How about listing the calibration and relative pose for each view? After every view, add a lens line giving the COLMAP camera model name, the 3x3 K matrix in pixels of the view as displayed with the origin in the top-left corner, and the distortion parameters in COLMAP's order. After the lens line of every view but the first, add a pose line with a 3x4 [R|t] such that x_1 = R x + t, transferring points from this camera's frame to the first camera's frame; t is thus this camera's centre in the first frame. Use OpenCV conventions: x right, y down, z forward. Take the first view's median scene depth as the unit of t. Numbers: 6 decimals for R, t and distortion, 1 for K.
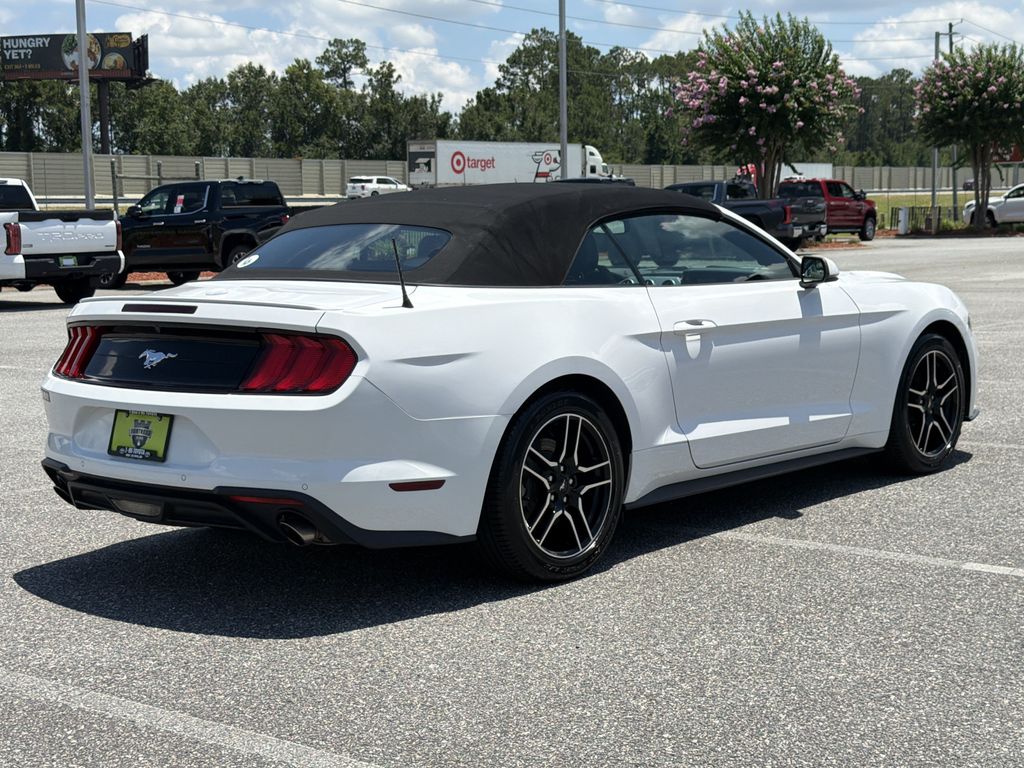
lens RADIAL K [[1610.1, 0, 500.6], [0, 1610.1, 385.2], [0, 0, 1]] dist [0.198048, -0.454433]
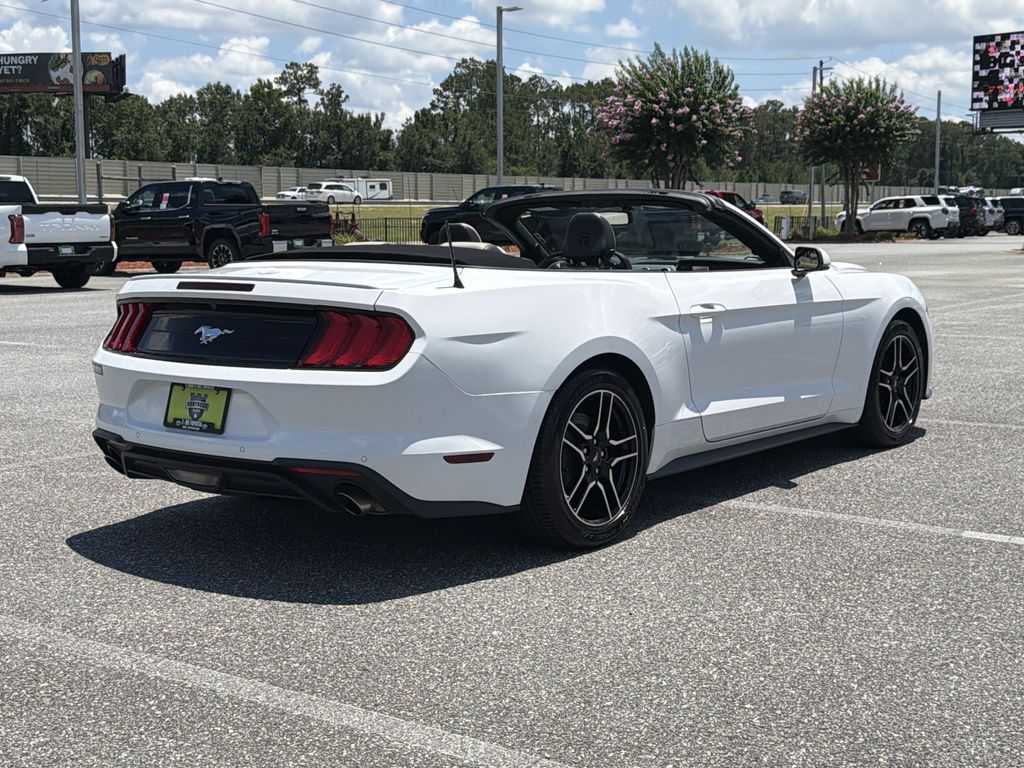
lens RADIAL K [[1375.7, 0, 512.0], [0, 1375.7, 384.0], [0, 0, 1]] dist [0.210591, -0.521612]
pose [[0.998188, 0.008088, 0.059621, -0.067284], [-0.008883, 0.999875, 0.013077, 0.001978], [-0.059508, -0.013583, 0.998135, 0.091764]]
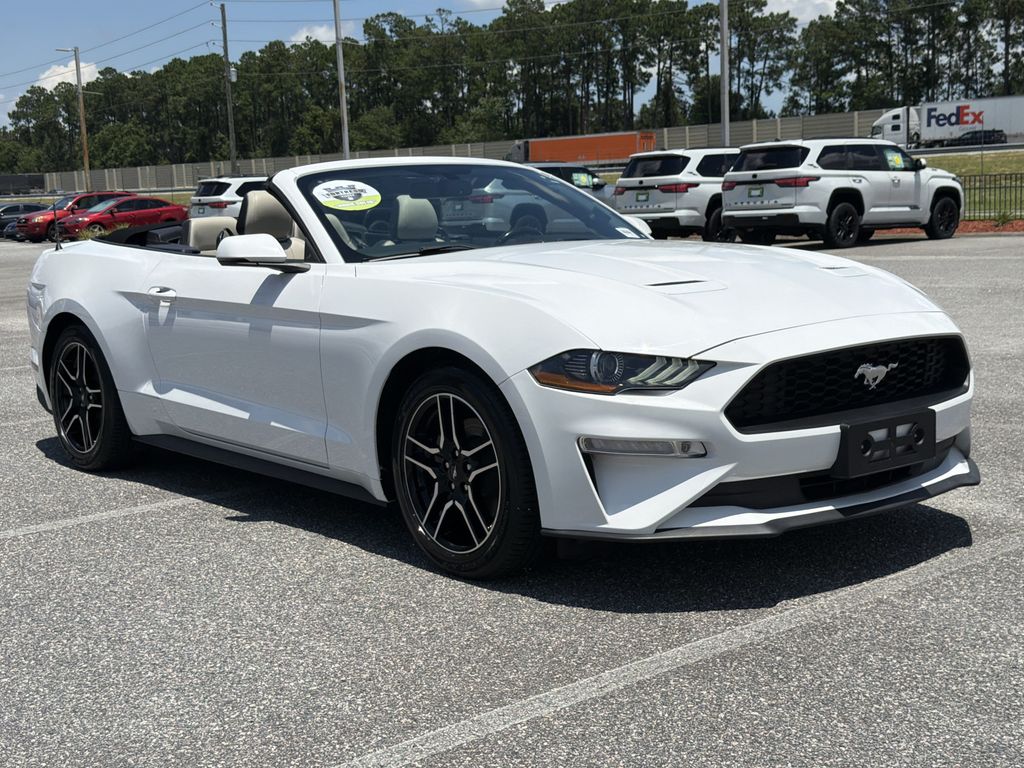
lens RADIAL K [[1428.1, 0, 506.8], [0, 1428.1, 396.6], [0, 0, 1]] dist [0.191758, -0.421315]
pose [[-0.160523, 0.167758, -0.972671, 1.055792], [-0.063226, 0.981679, 0.179746, -0.160197], [0.985005, 0.090351, -0.146975, 1.423552]]
